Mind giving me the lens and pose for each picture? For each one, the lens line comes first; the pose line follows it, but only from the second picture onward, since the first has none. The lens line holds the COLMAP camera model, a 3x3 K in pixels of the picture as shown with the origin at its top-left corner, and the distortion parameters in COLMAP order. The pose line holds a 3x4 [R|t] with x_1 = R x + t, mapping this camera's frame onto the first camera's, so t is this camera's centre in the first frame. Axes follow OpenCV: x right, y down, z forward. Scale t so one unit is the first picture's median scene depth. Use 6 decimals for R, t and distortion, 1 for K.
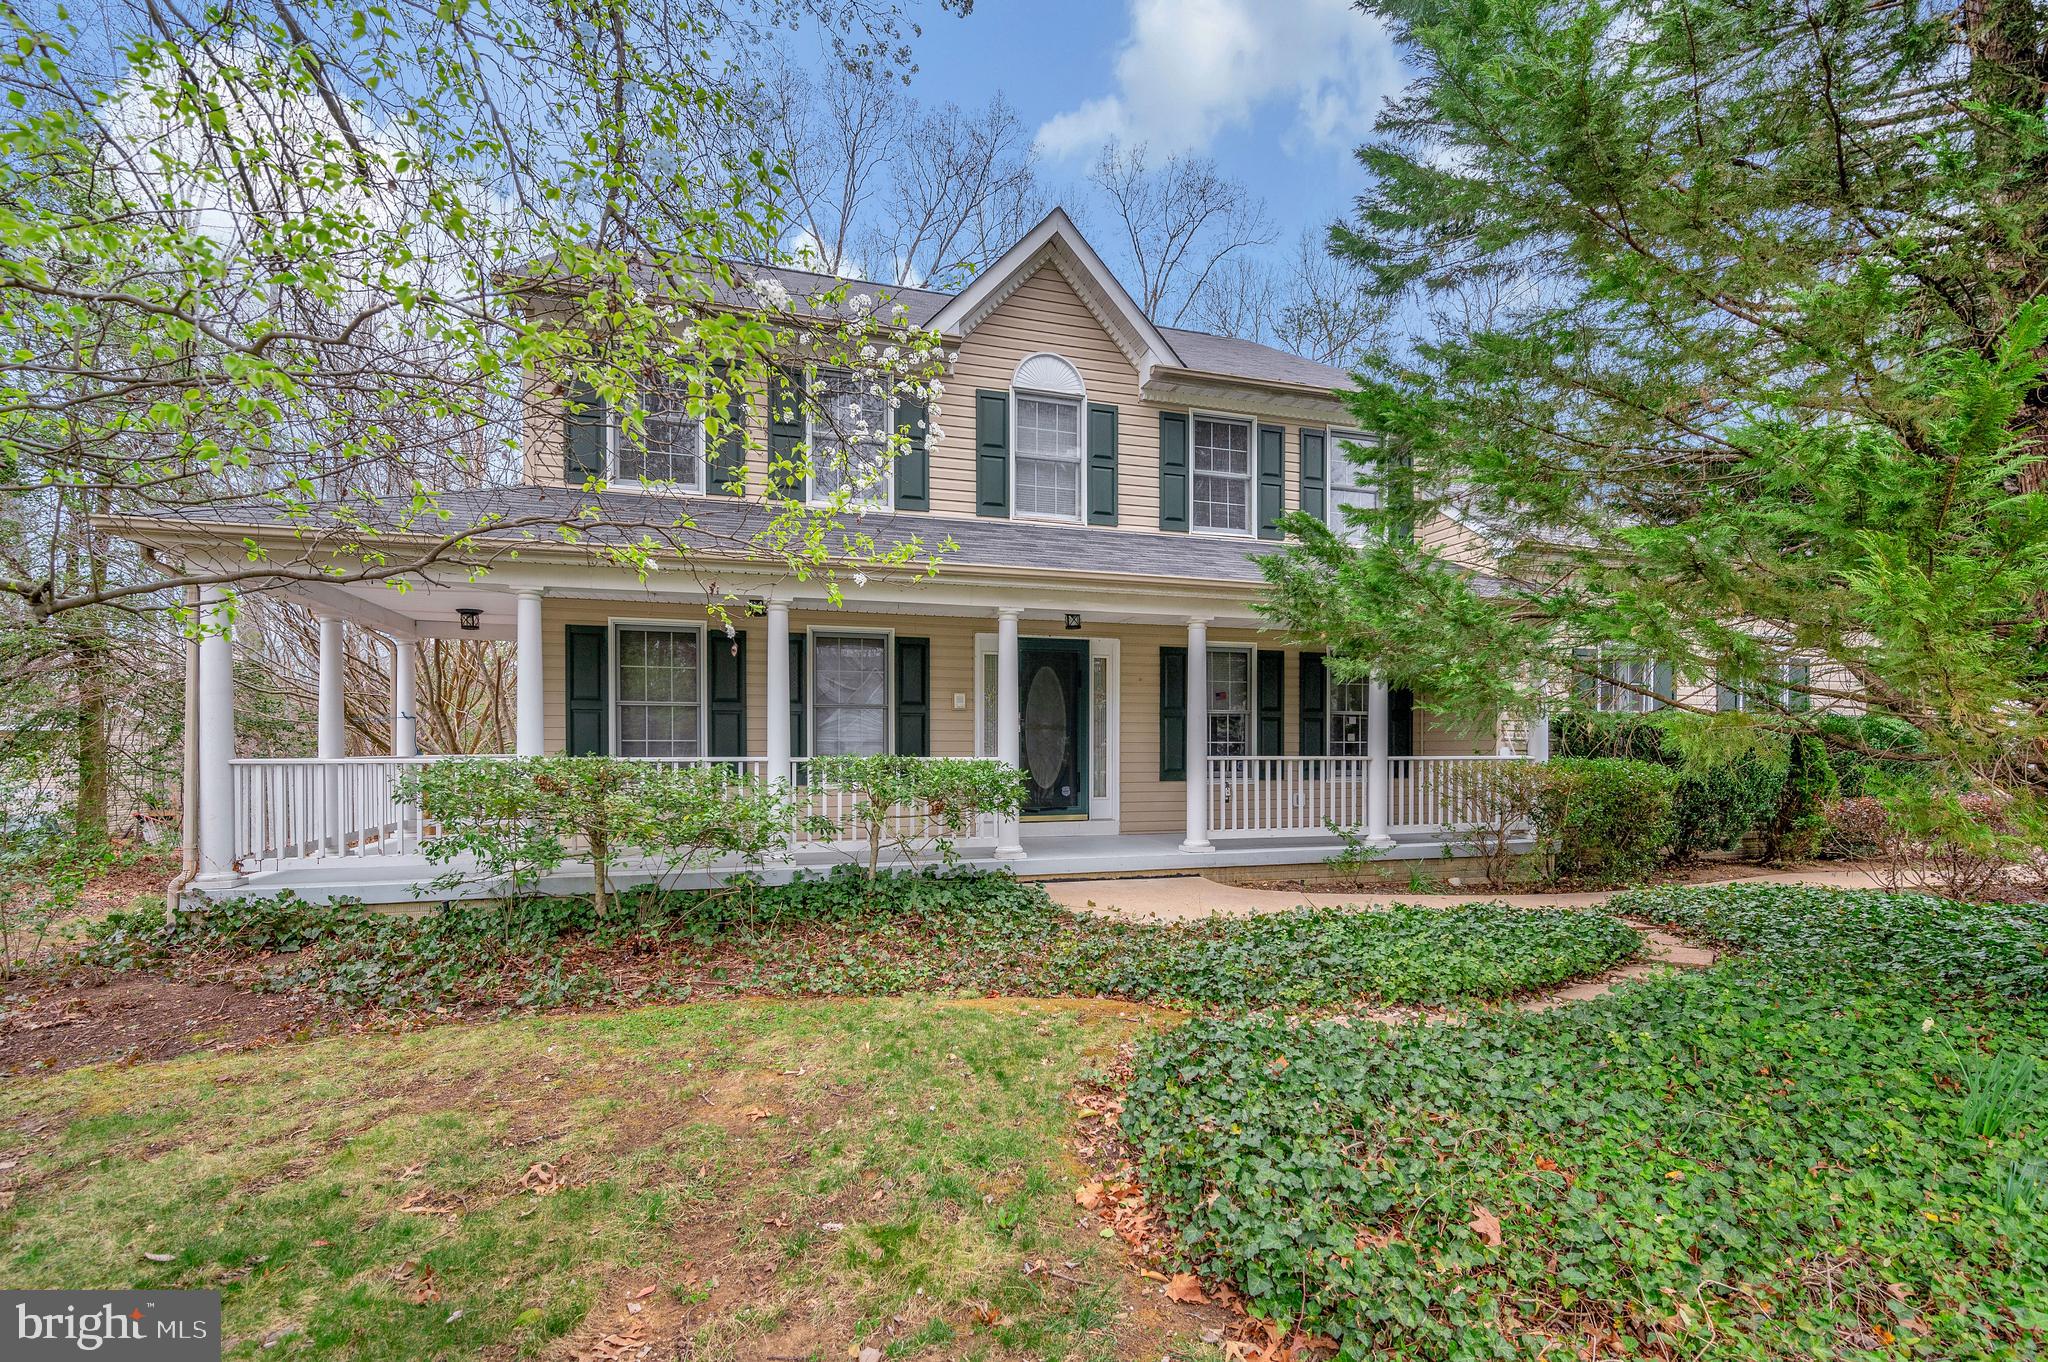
lens RADIAL K [[883.7, 0, 1024.0], [0, 883.7, 681.0], [0, 0, 1]] dist [-0.000444, -0.000096]
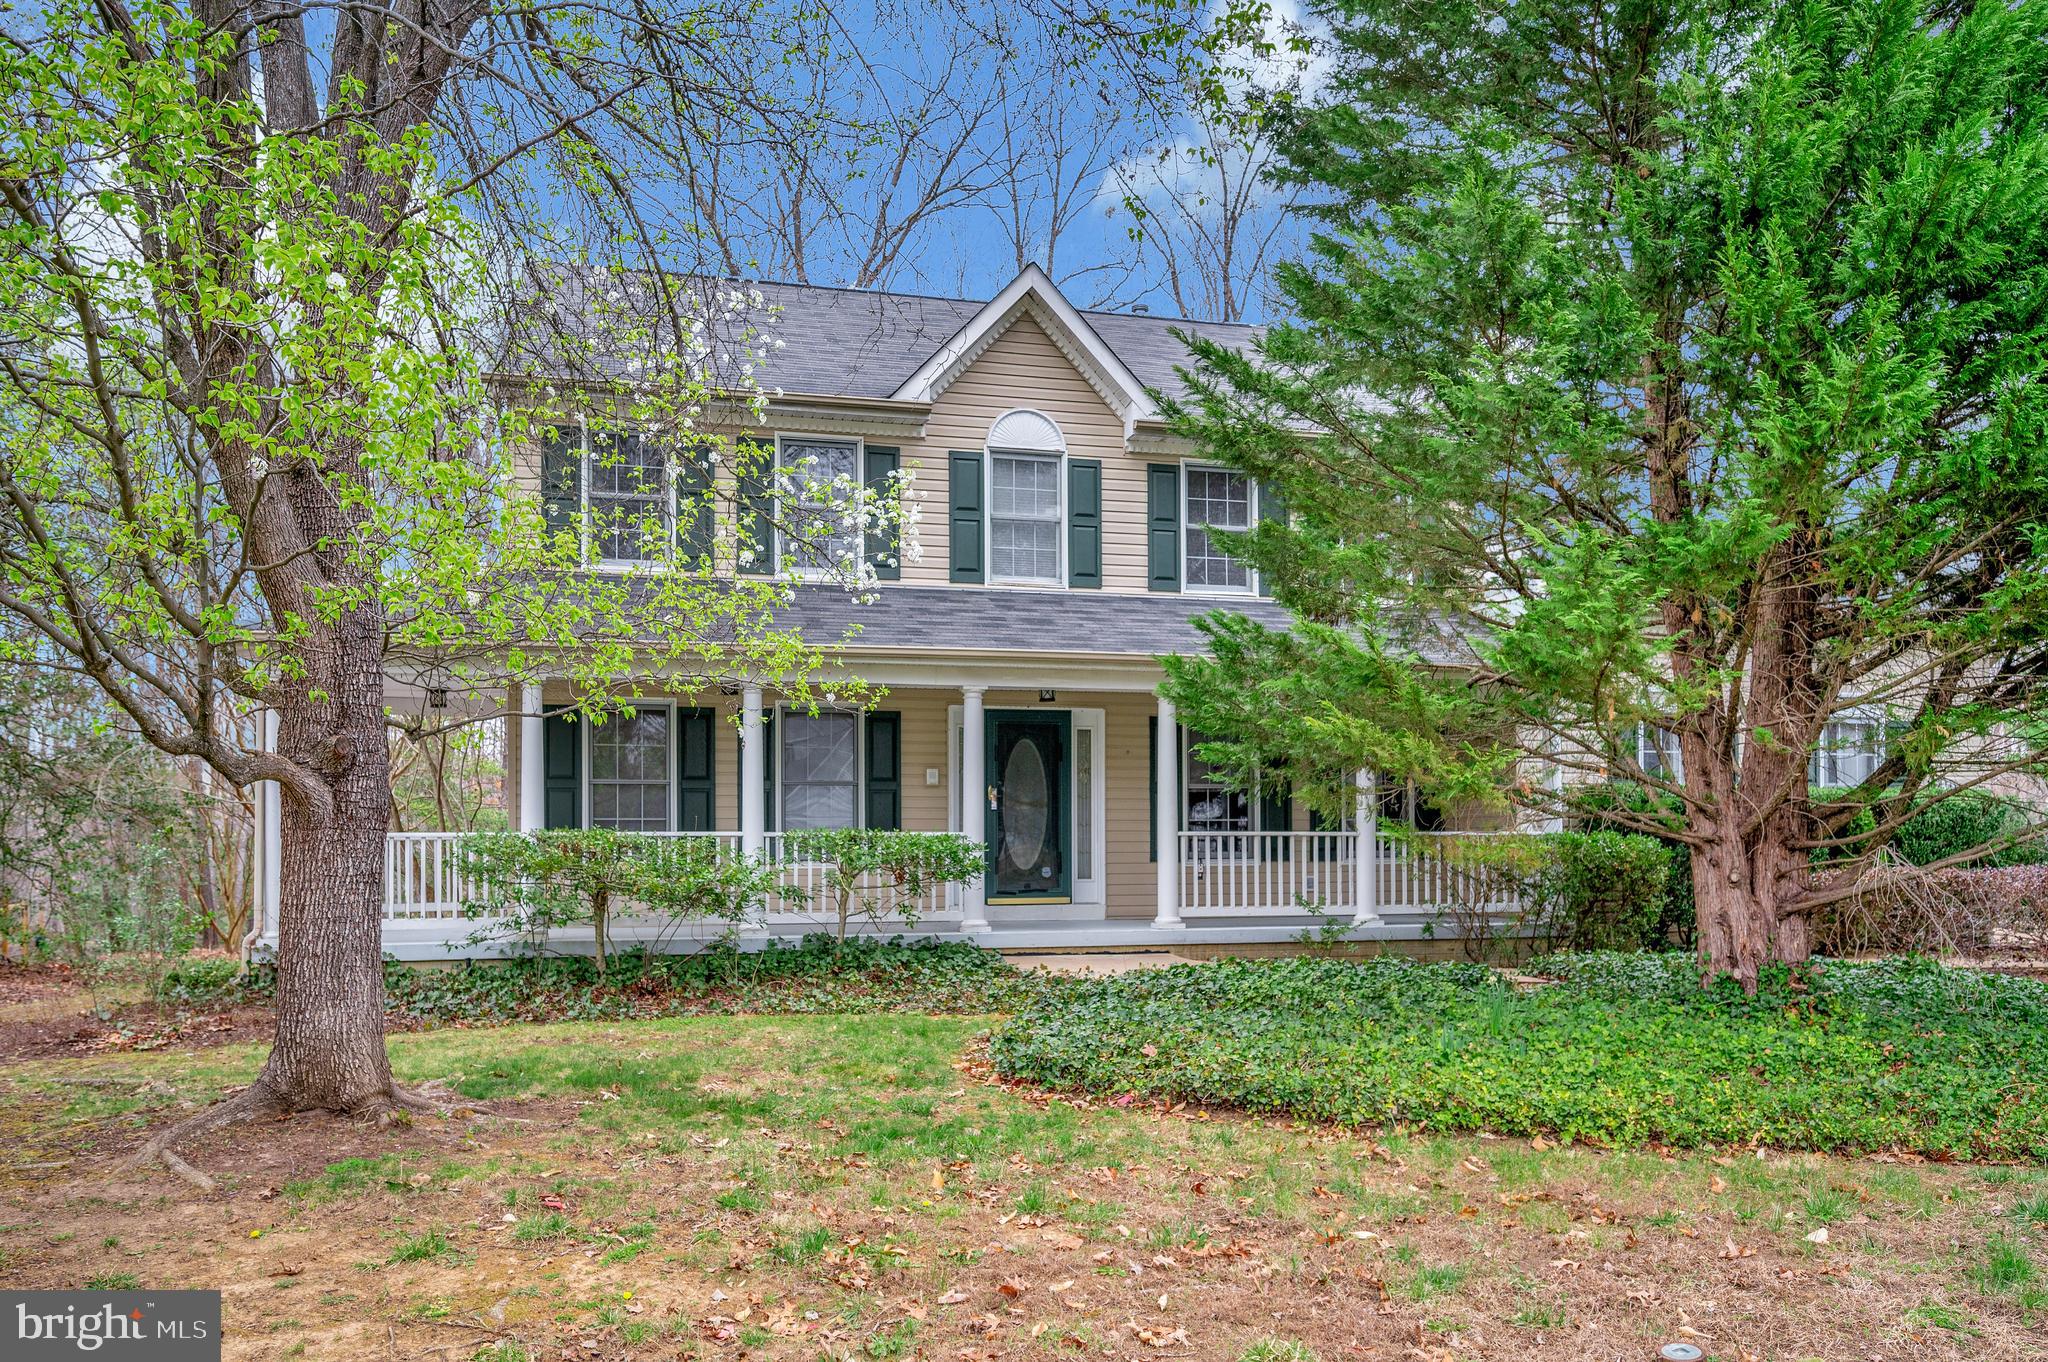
lens RADIAL K [[1360.5, 0, 1024.0], [0, 1360.5, 681.0], [0, 0, 1]] dist [-0.002654, 0.000169]
pose [[0.999168, -0.008786, -0.039821, 0.092164], [0.007145, 0.999127, -0.041163, -0.020702], [0.040147, 0.040845, 0.998359, -0.504470]]
